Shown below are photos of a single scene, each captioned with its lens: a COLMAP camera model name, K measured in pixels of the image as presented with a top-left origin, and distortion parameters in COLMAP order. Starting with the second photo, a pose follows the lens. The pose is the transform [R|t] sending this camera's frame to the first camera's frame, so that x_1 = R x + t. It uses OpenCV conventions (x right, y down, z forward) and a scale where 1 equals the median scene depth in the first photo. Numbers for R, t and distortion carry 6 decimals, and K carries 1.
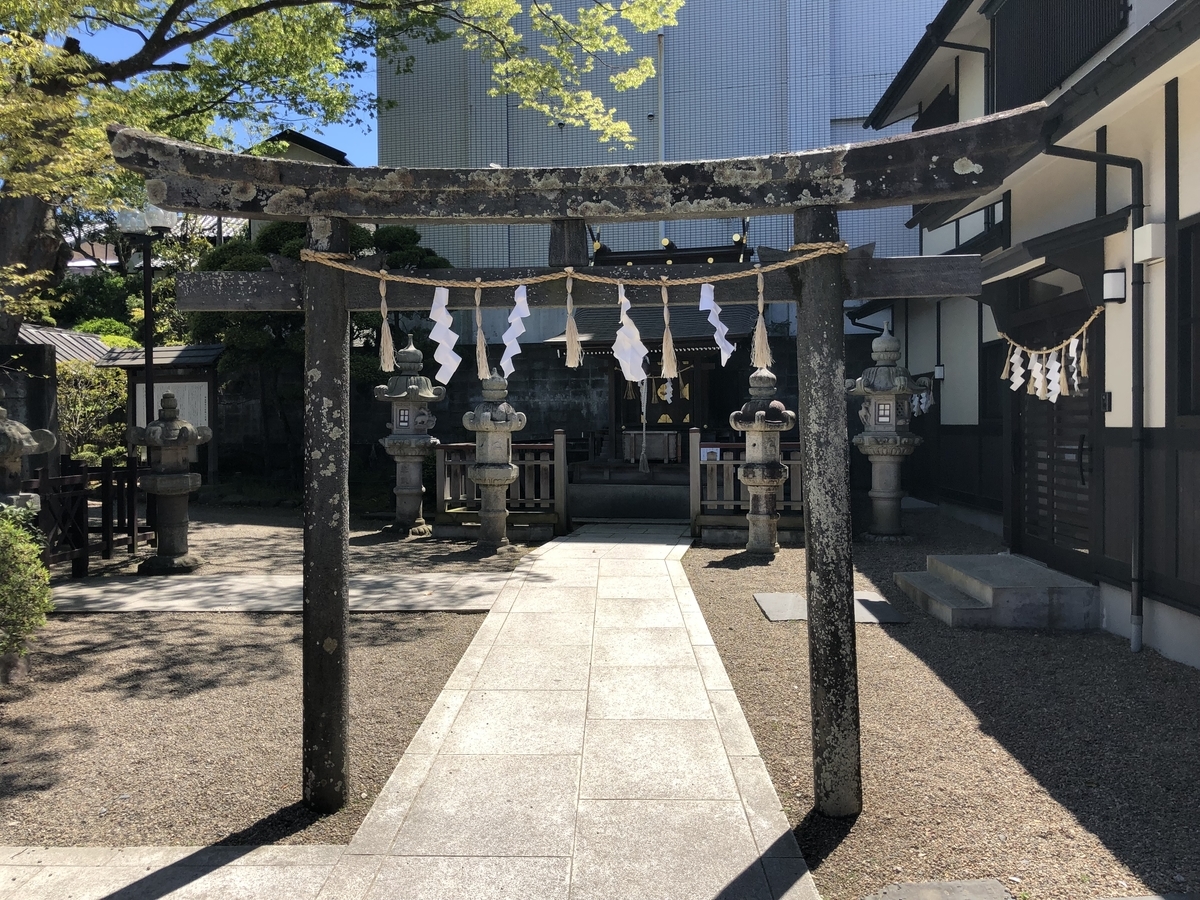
lens RADIAL K [[981.8, 0, 599.2], [0, 981.8, 445.7], [0, 0, 1]] dist [0.011086, 0.007423]
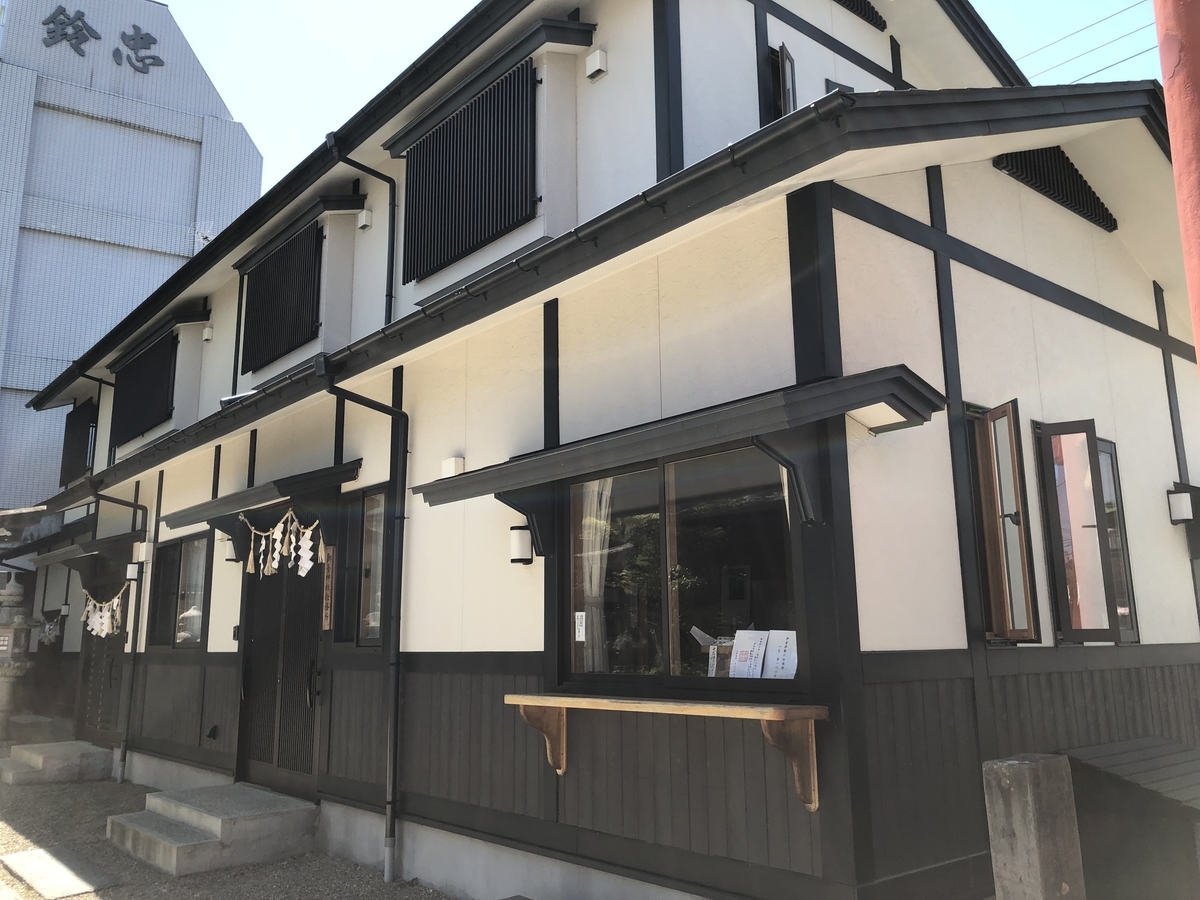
lens RADIAL K [[981.8, 0, 599.2], [0, 981.8, 443.0], [0, 0, 1]] dist [0.011086, 0.007423]
pose [[0.721722, 0.139617, 0.677956, -0.097578], [0.018593, 0.975183, -0.220620, 0.017572], [-0.691934, 0.171831, 0.701215, -0.777822]]
